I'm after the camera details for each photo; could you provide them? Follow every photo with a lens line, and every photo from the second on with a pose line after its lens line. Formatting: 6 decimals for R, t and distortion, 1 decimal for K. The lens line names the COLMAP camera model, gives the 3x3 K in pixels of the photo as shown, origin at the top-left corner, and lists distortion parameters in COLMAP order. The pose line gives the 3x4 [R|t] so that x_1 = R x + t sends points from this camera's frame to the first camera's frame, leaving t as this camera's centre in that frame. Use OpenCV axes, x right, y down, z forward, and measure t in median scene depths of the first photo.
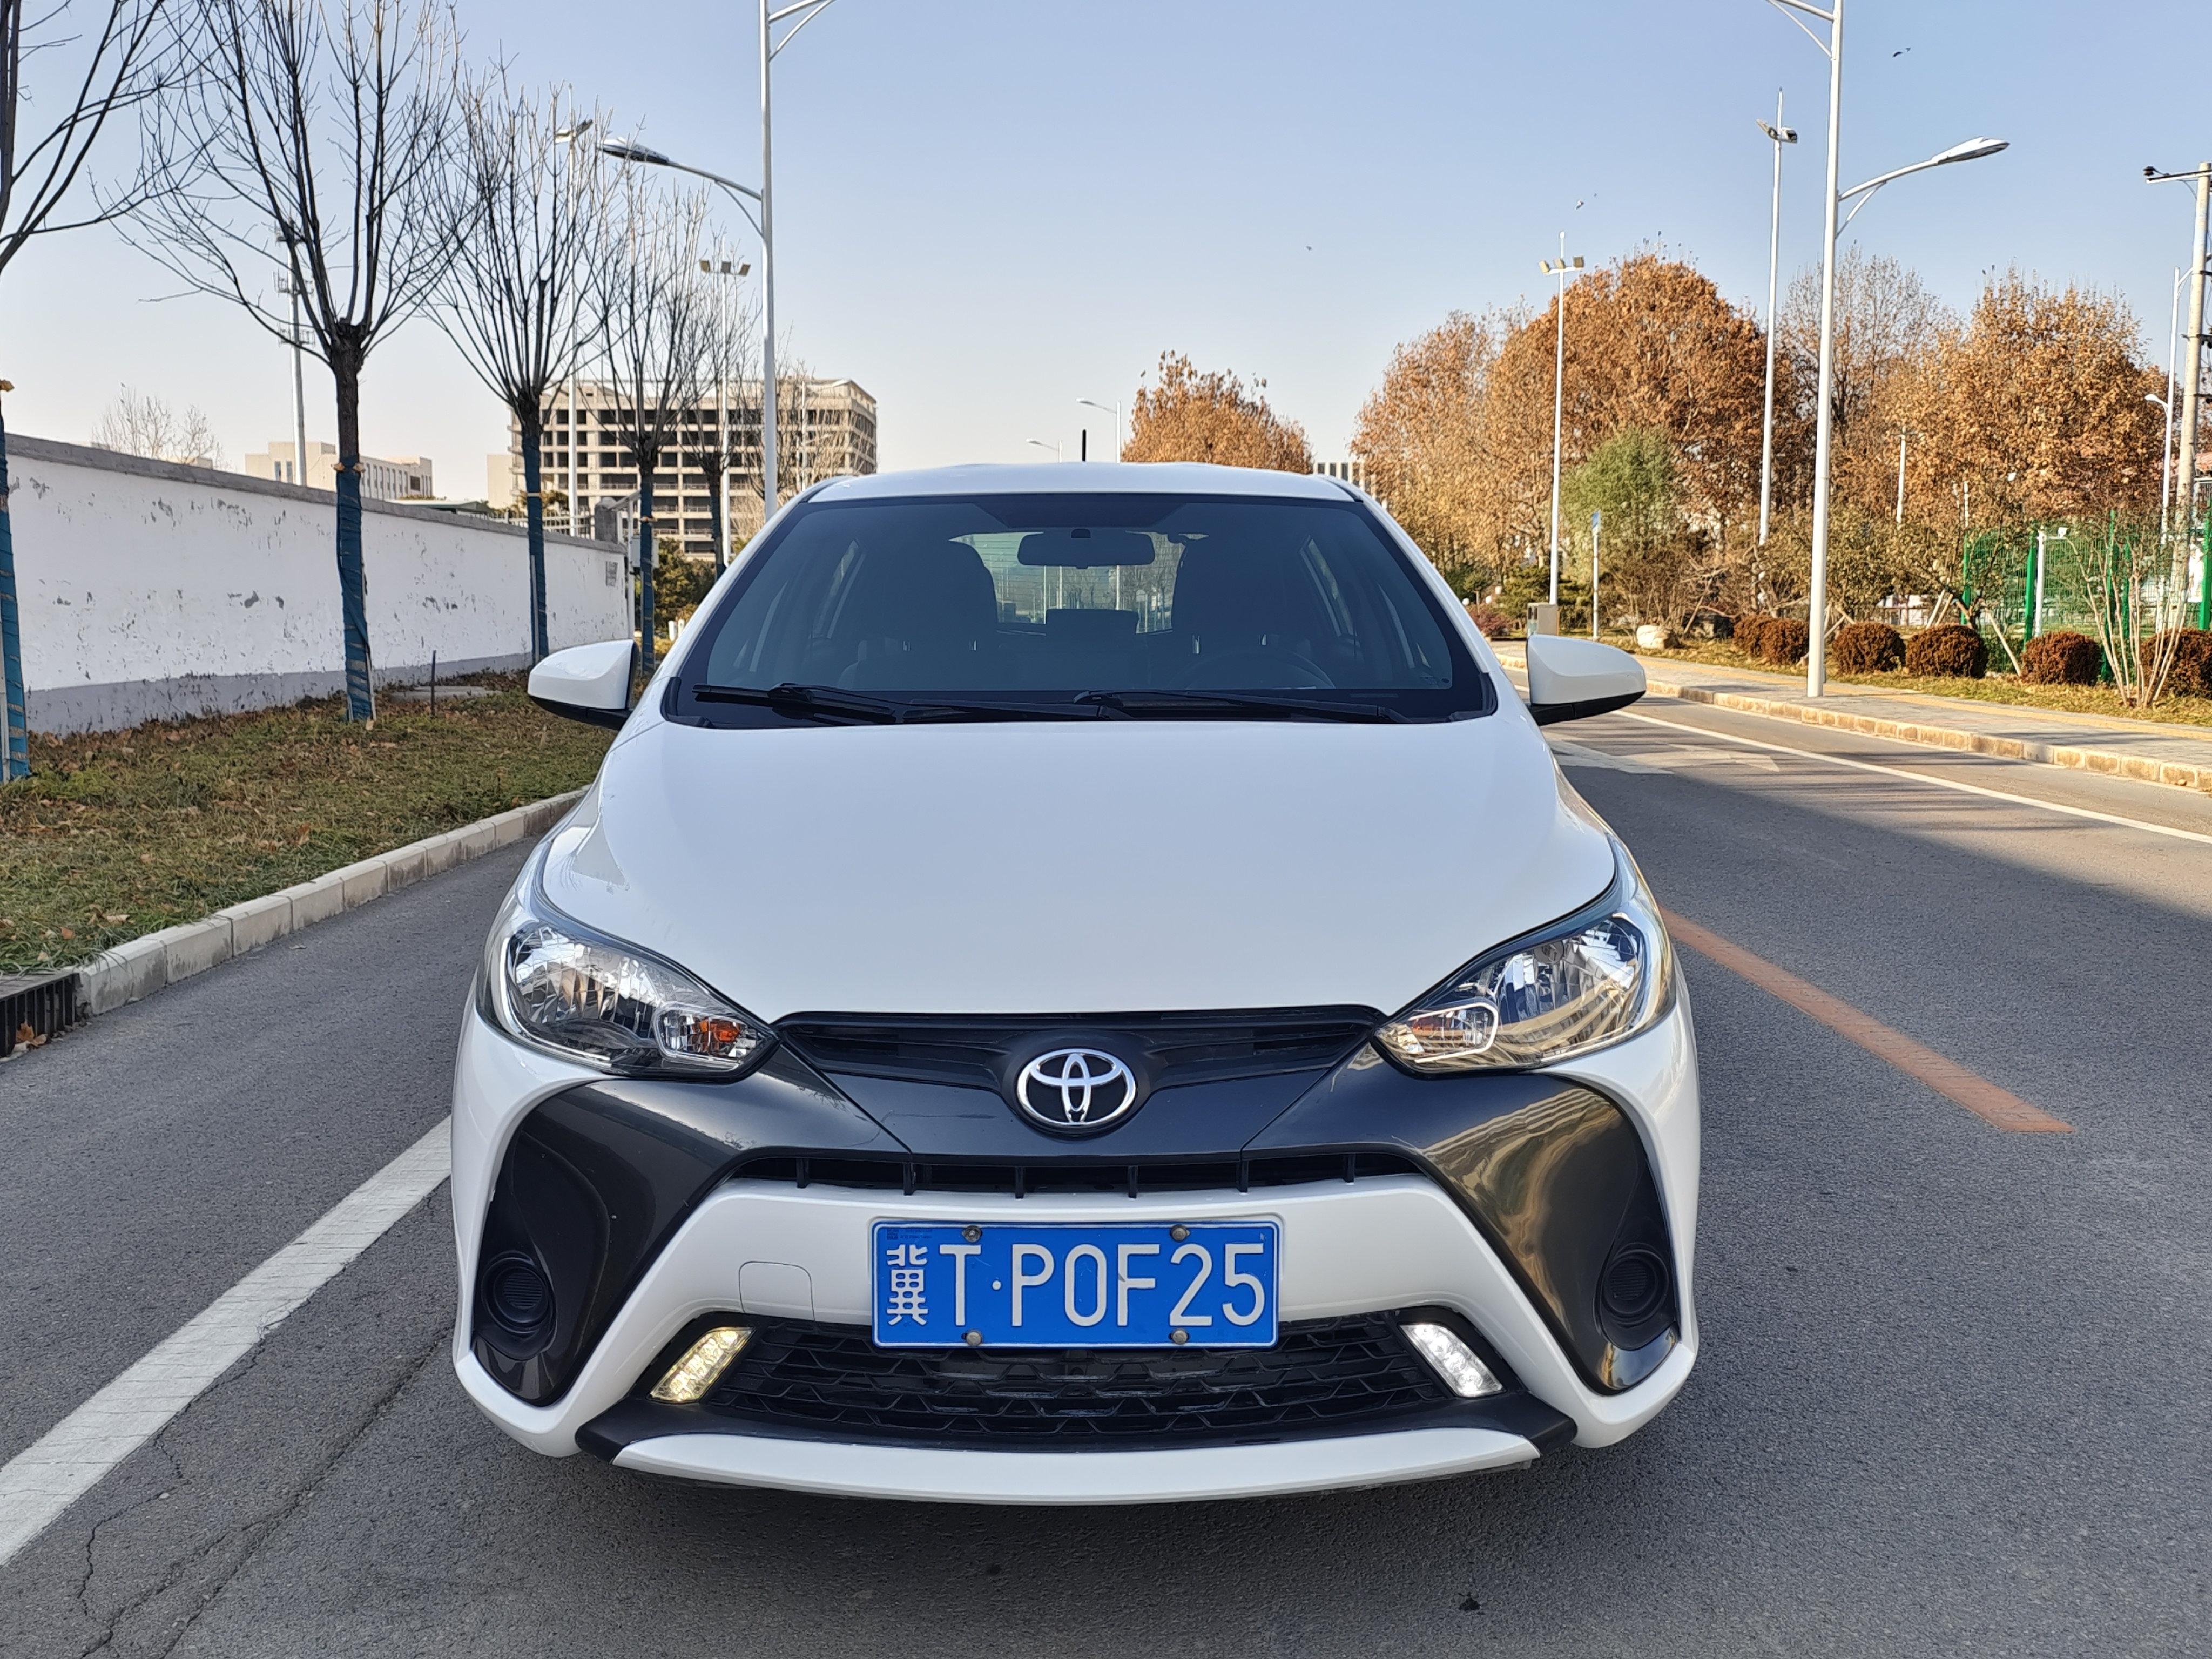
lens RADIAL K [[2057.1, 0, 1113.2], [0, 2057.1, 816.3], [0, 0, 1]] dist [0.060919, -0.086718]
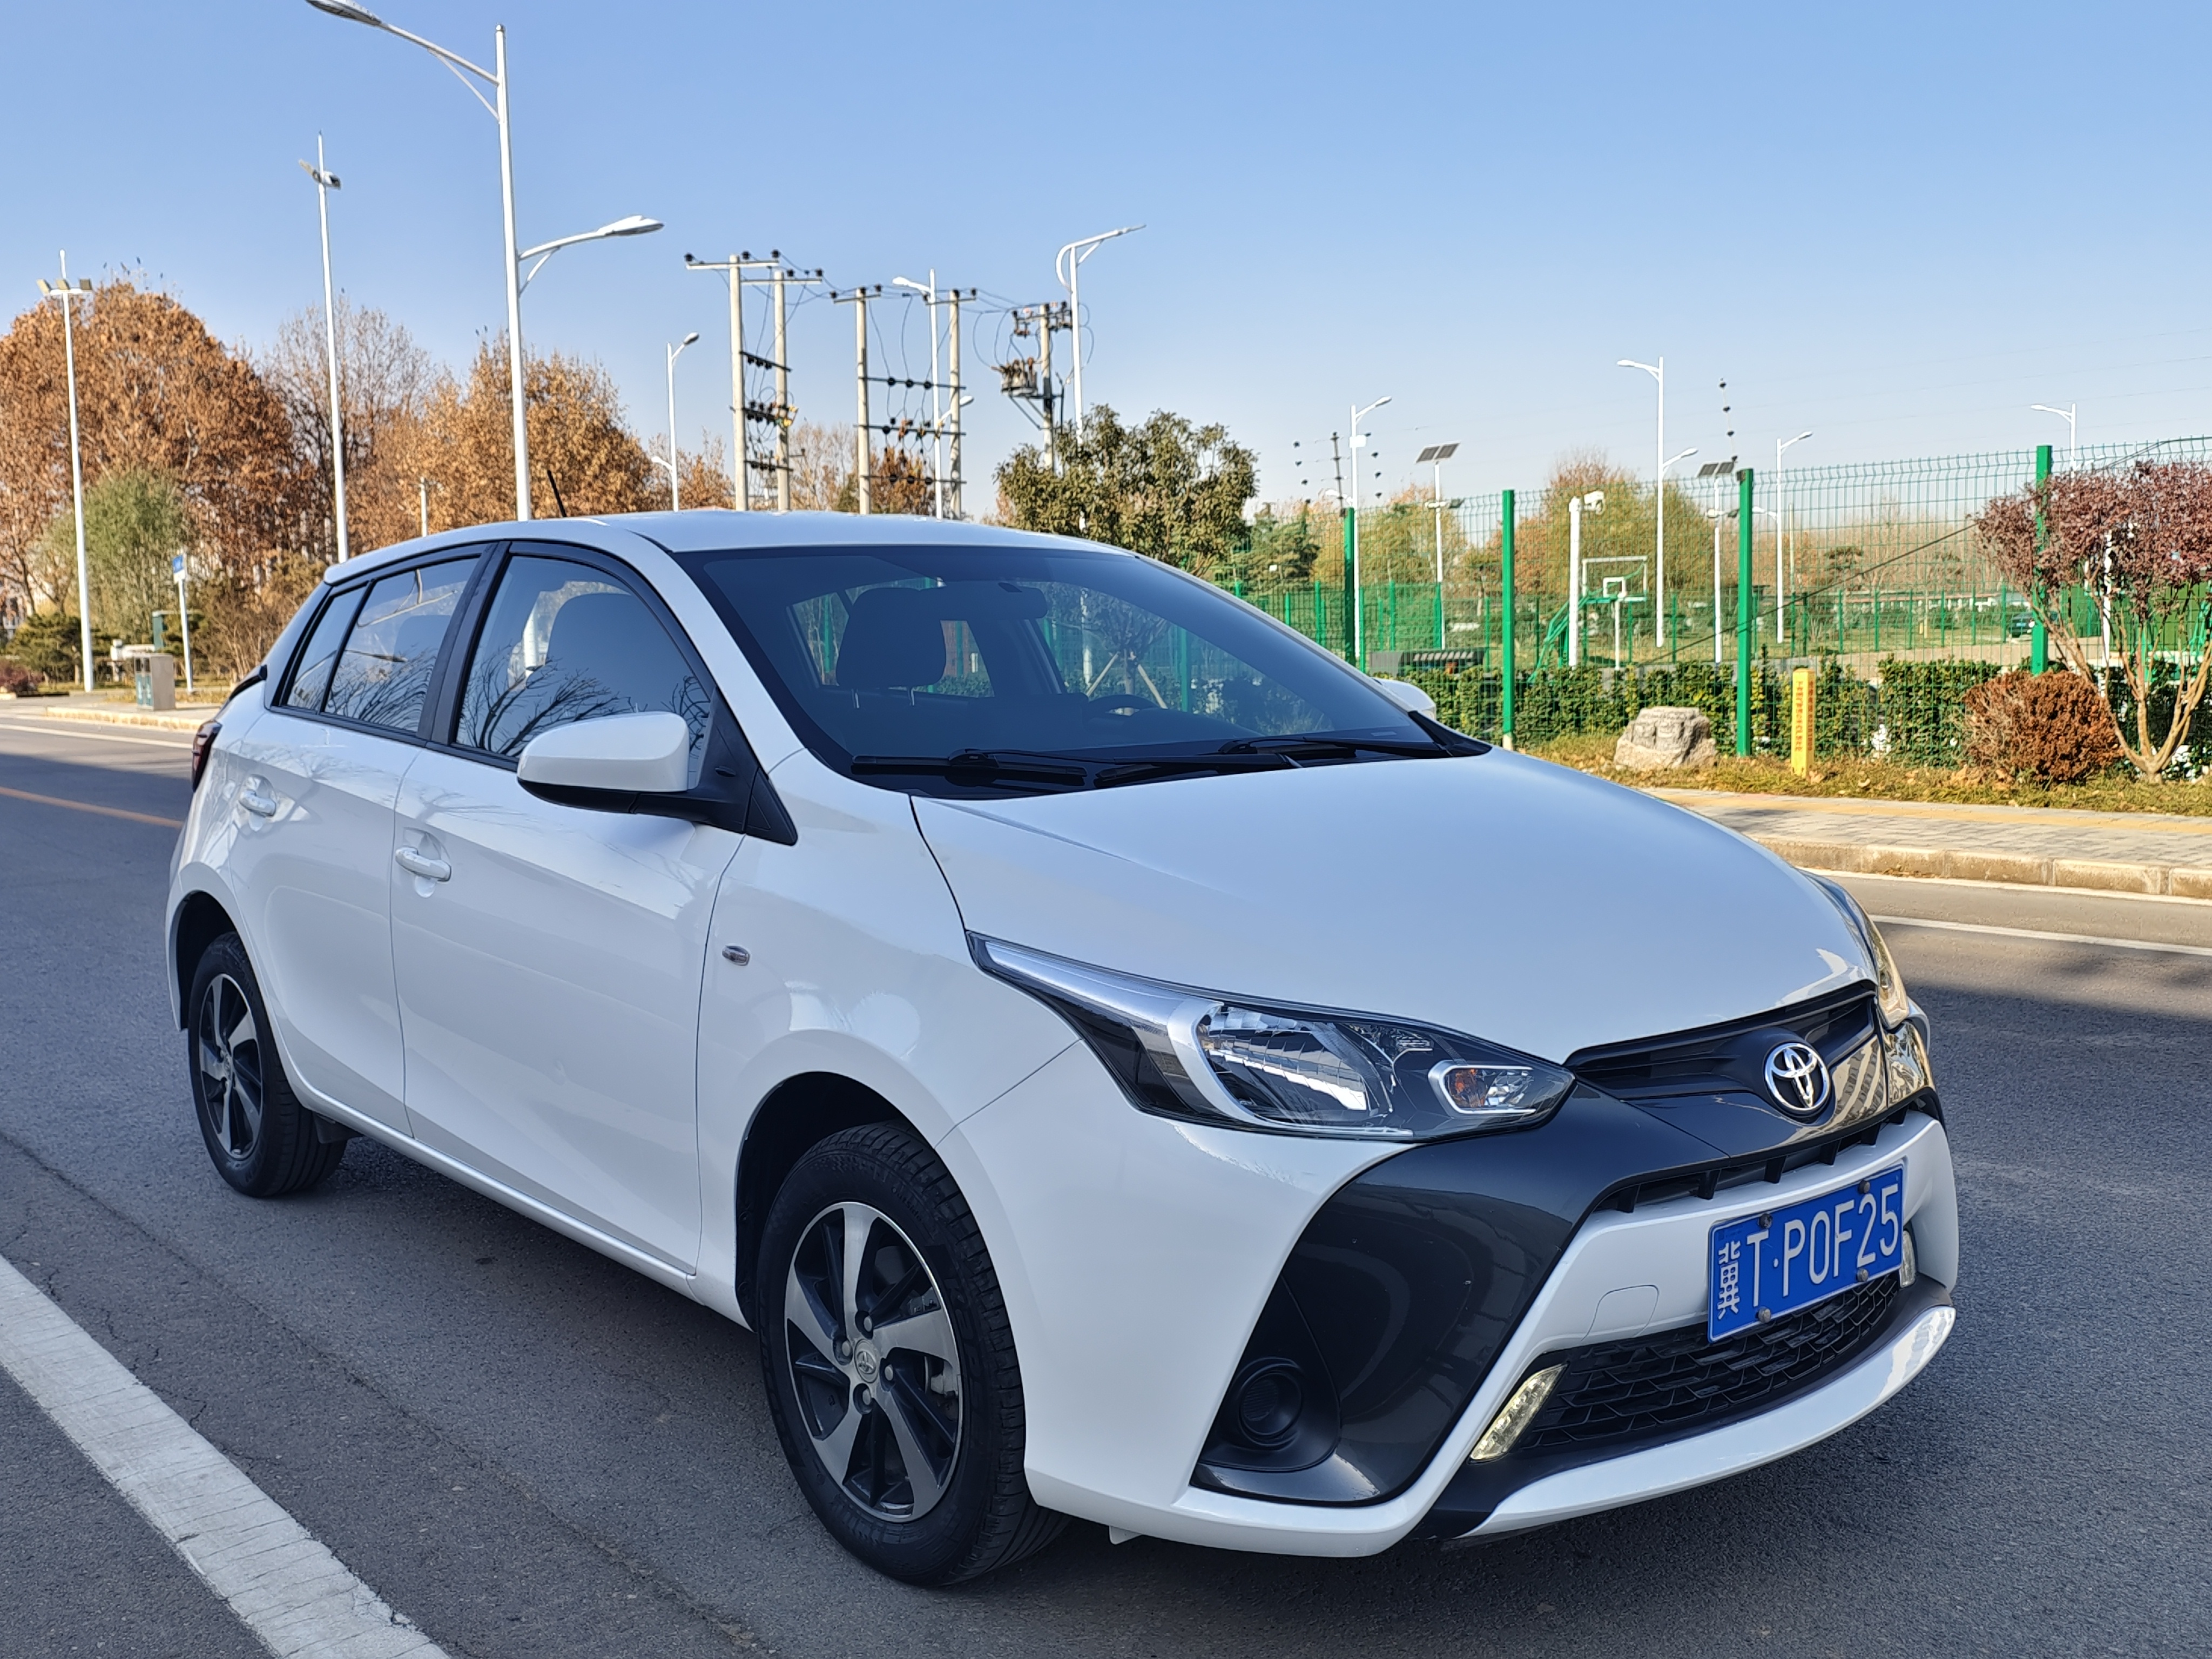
lens RADIAL K [[2057.1, 0, 1113.2], [0, 2057.1, 816.3], [0, 0, 1]] dist [0.060919, -0.086718]
pose [[0.771596, -0.070244, 0.632222, -0.998832], [0.084379, 0.996404, 0.007726, -0.051965], [-0.630491, 0.047385, 0.774749, 0.333748]]
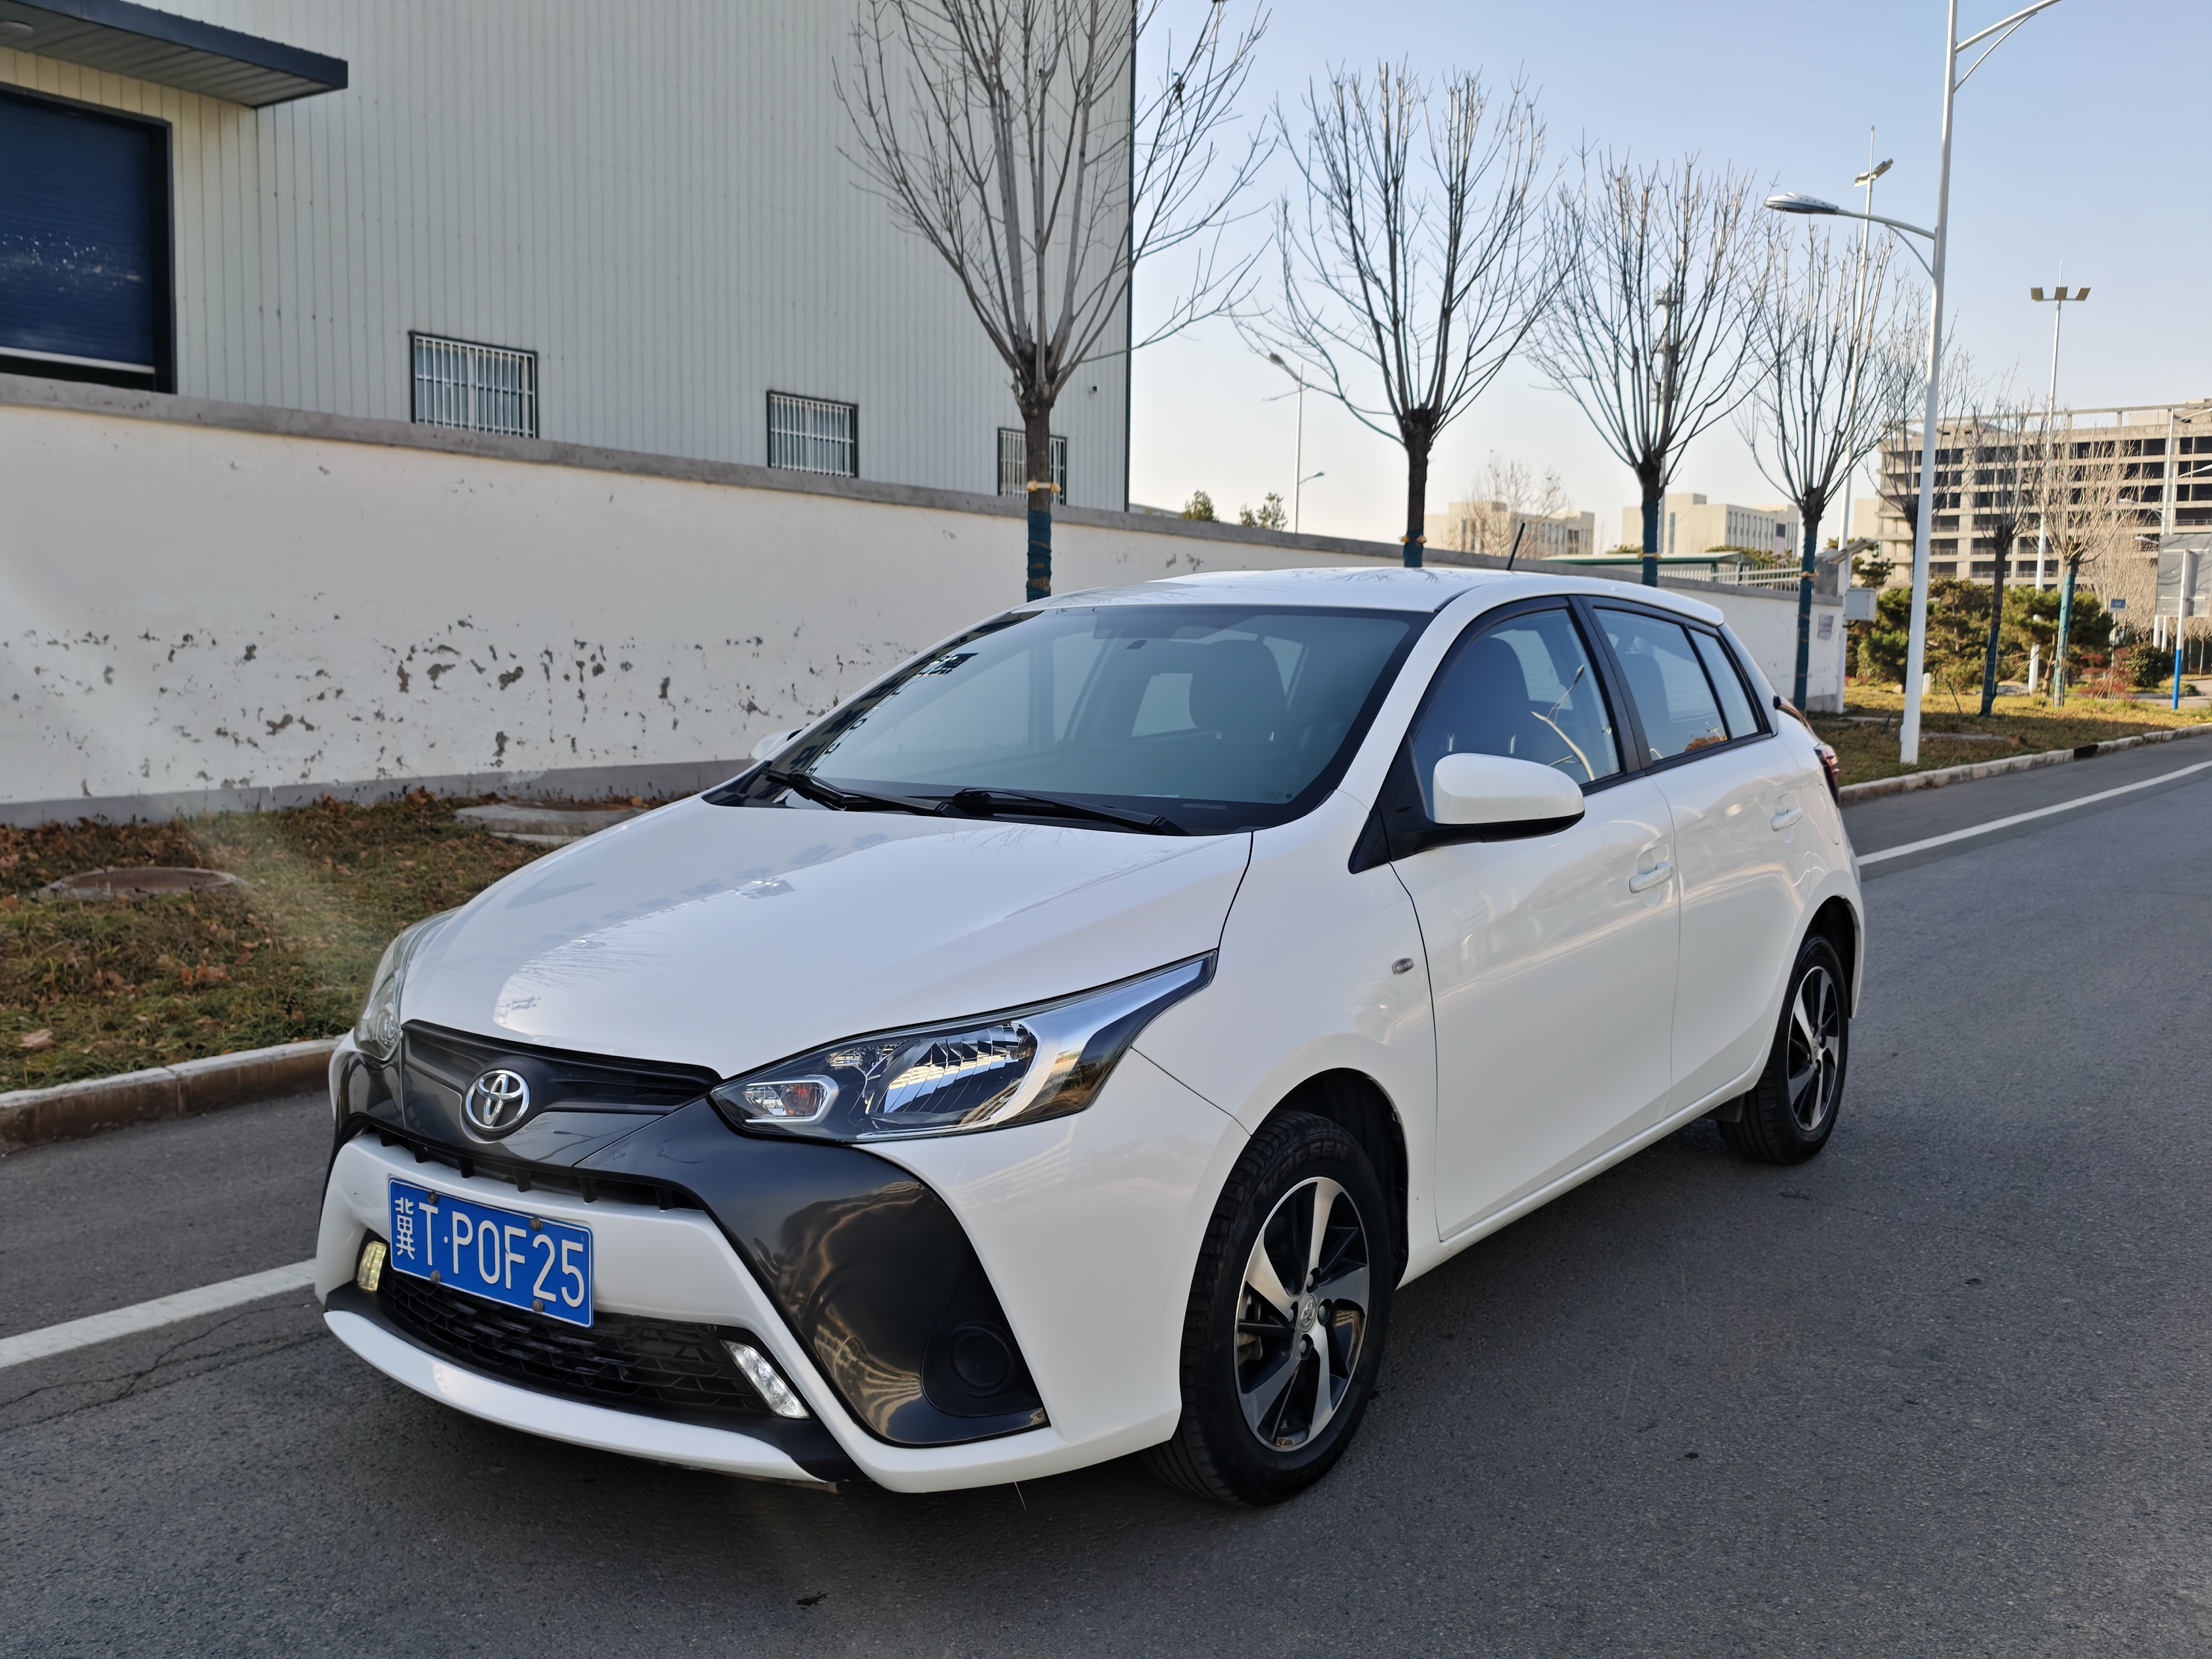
lens RADIAL K [[2068.6, 0, 1106.0], [0, 2068.6, 829.5], [0, 0, 1]] dist [0.015676, -0.006369]
pose [[0.806598, 0.059751, -0.588072, 1.022108], [-0.069228, 0.997580, 0.006407, -0.071371], [0.587032, 0.035543, 0.808783, 0.158144]]
